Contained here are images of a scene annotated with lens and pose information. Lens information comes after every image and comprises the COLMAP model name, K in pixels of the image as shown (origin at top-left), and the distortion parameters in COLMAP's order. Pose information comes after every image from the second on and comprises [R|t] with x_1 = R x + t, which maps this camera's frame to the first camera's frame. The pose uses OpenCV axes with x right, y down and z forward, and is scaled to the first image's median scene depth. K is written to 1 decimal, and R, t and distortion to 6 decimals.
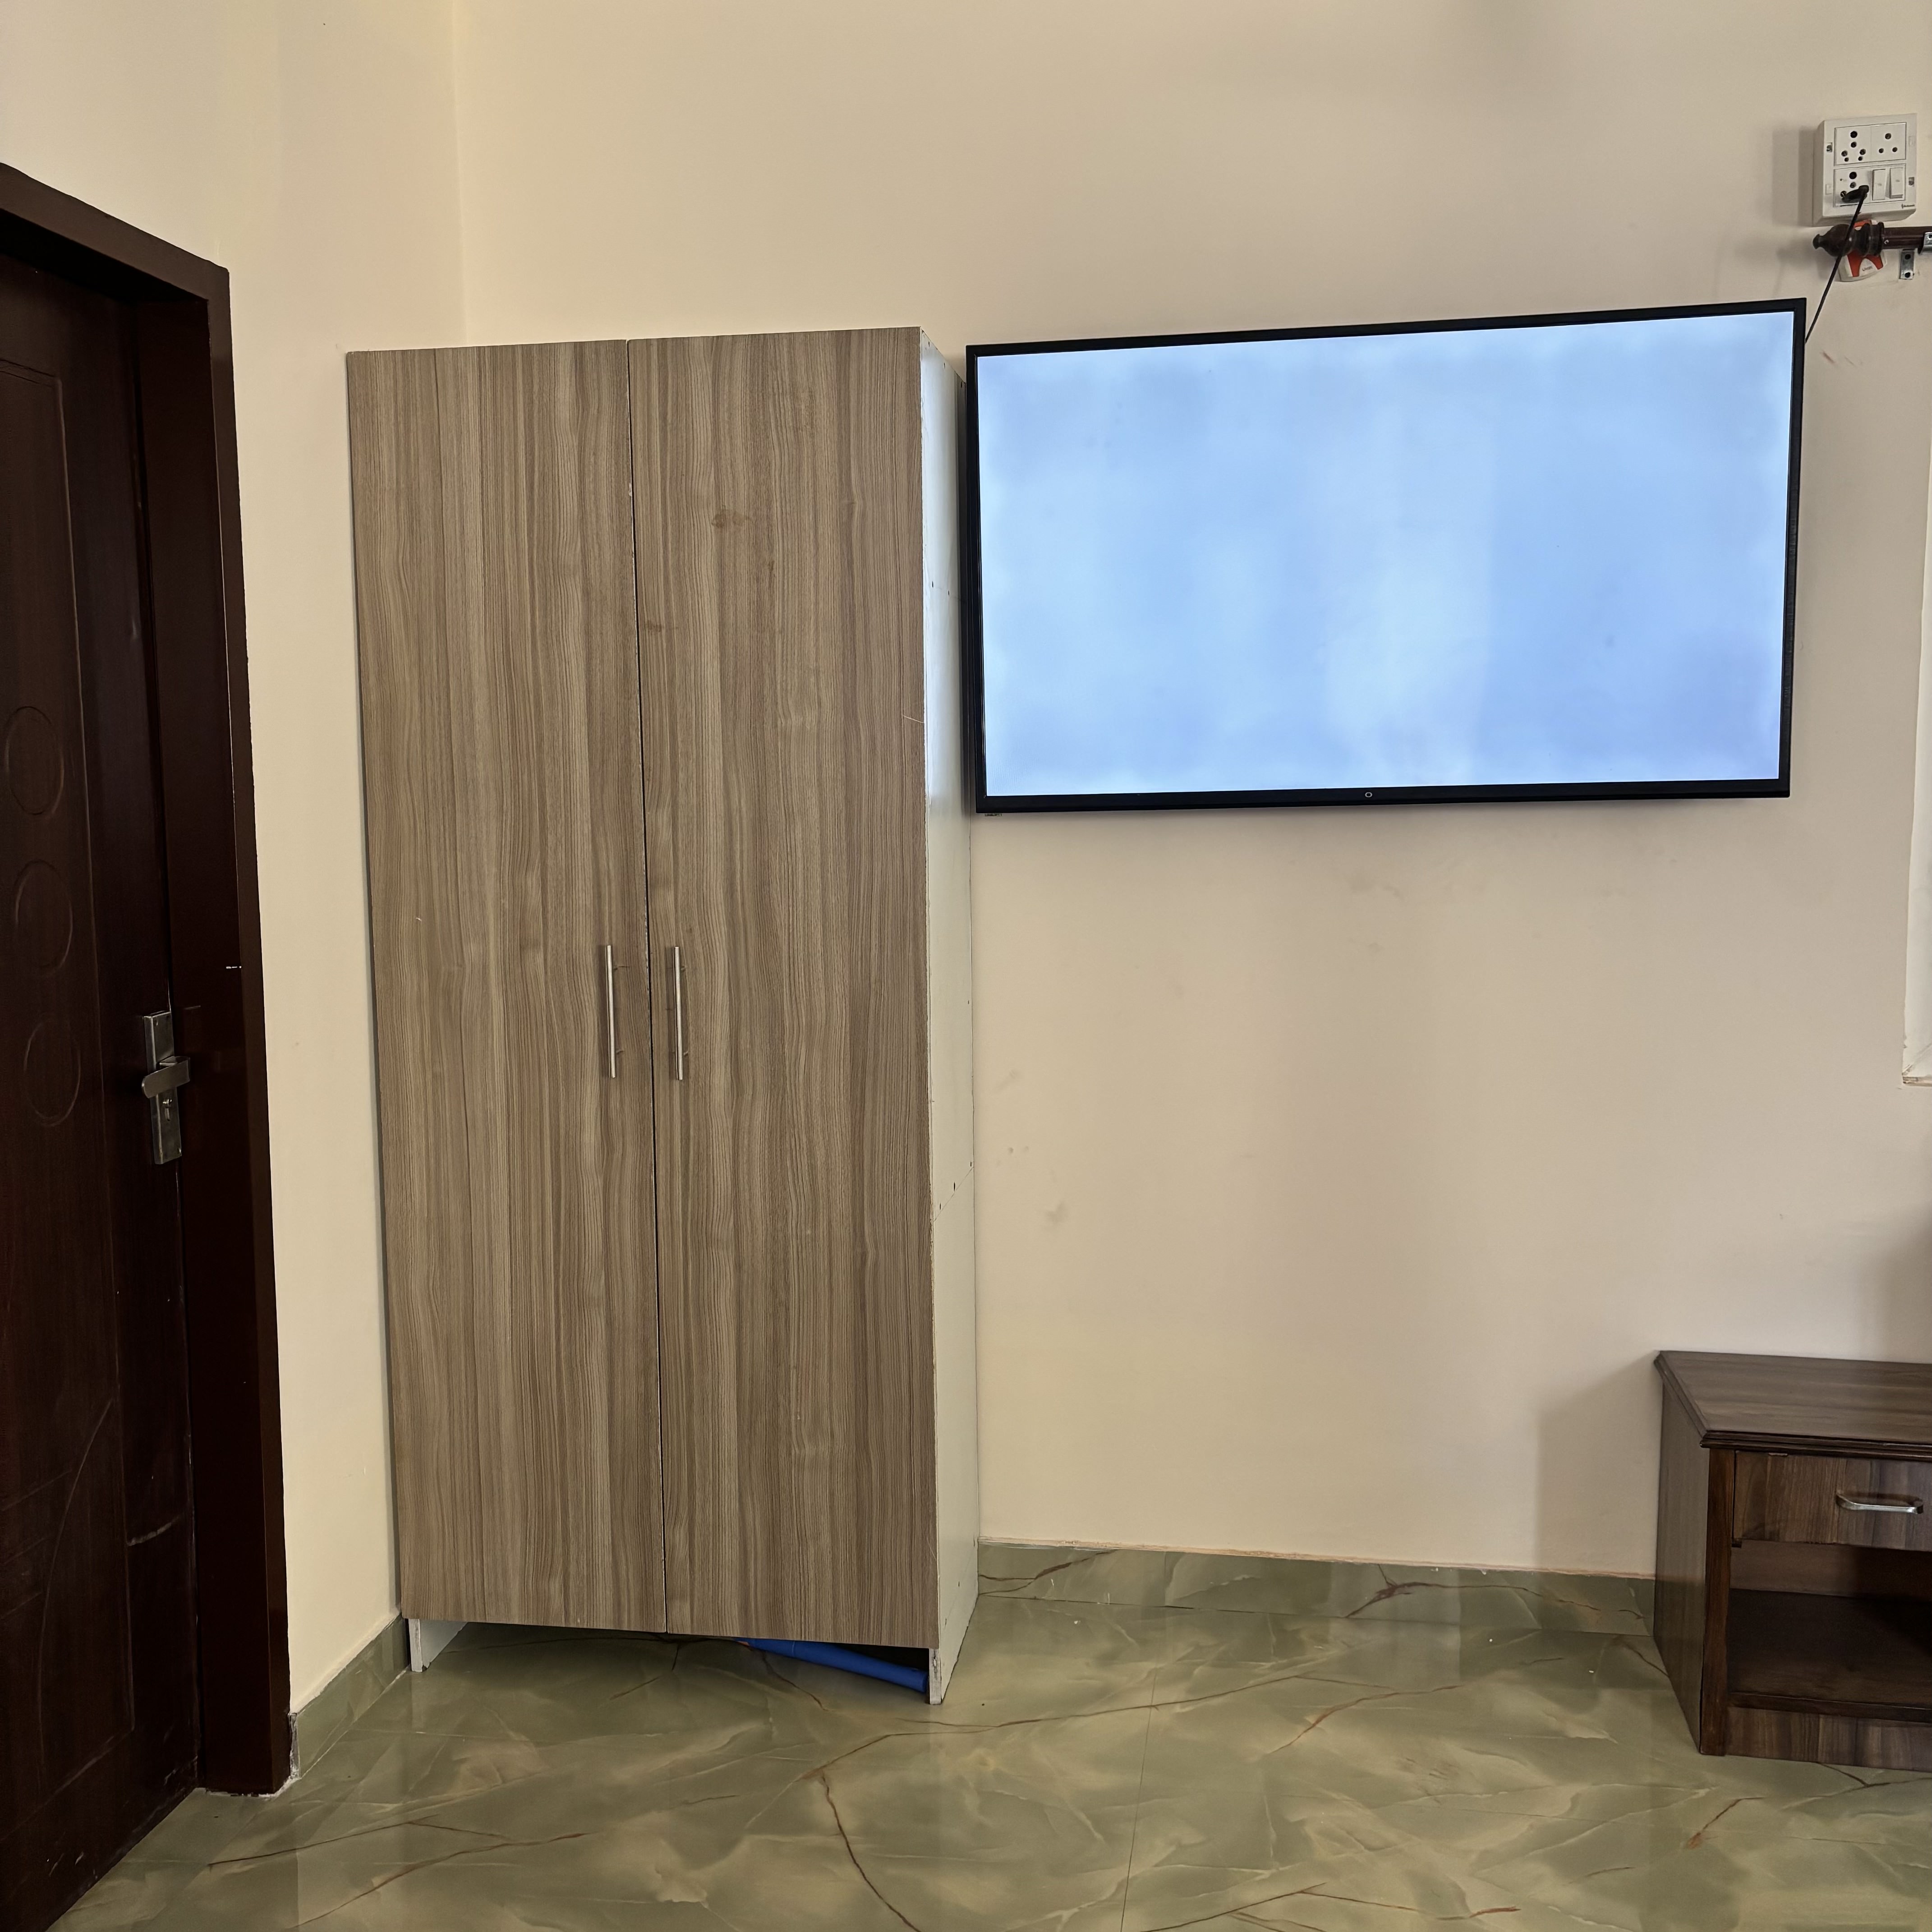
lens RADIAL K [[1914.6, 0, 965.7], [0, 1914.6, 965.5], [0, 0, 1]] dist [0.013319, 0.000000]
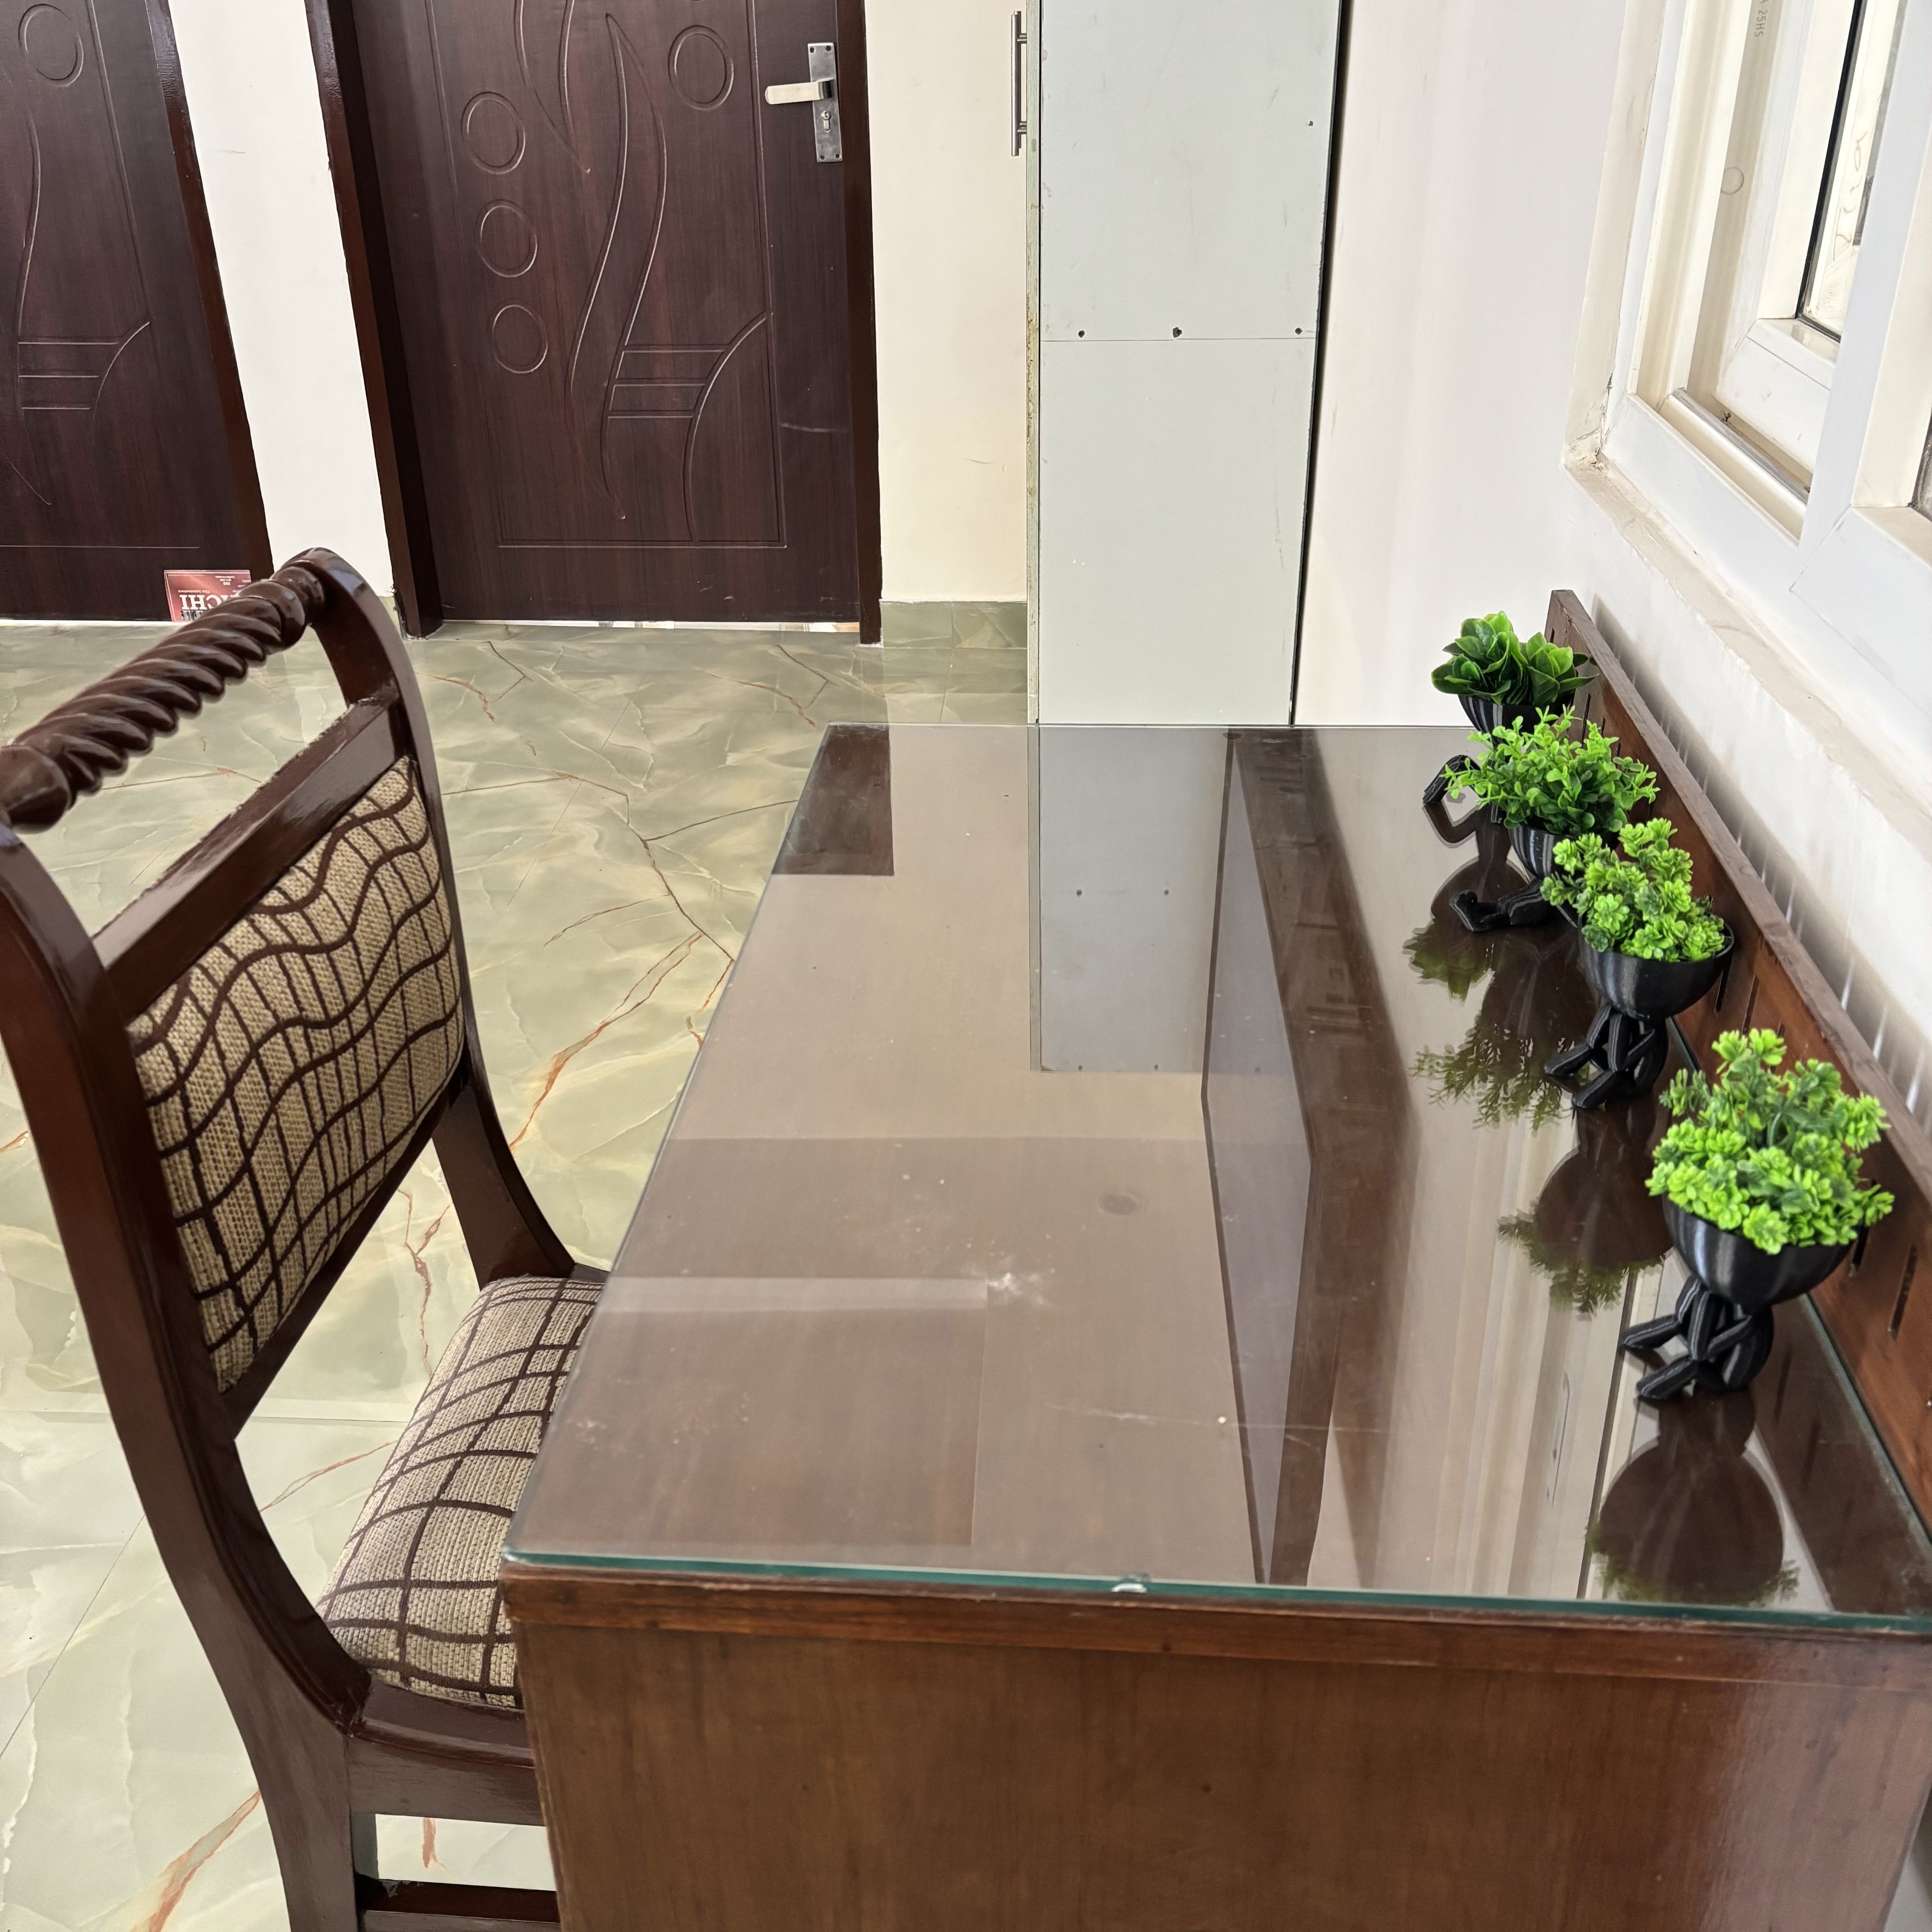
lens RADIAL K [[1914.6, 0, 967.6], [0, 1914.6, 965.9], [0, 0, 1]] dist [0.013319, 0.000000]
pose [[0.105073, 0.471387, -0.875645, 1.112143], [-0.091792, 0.881357, 0.463447, -0.038975], [0.990219, 0.031682, 0.135877, 0.950790]]
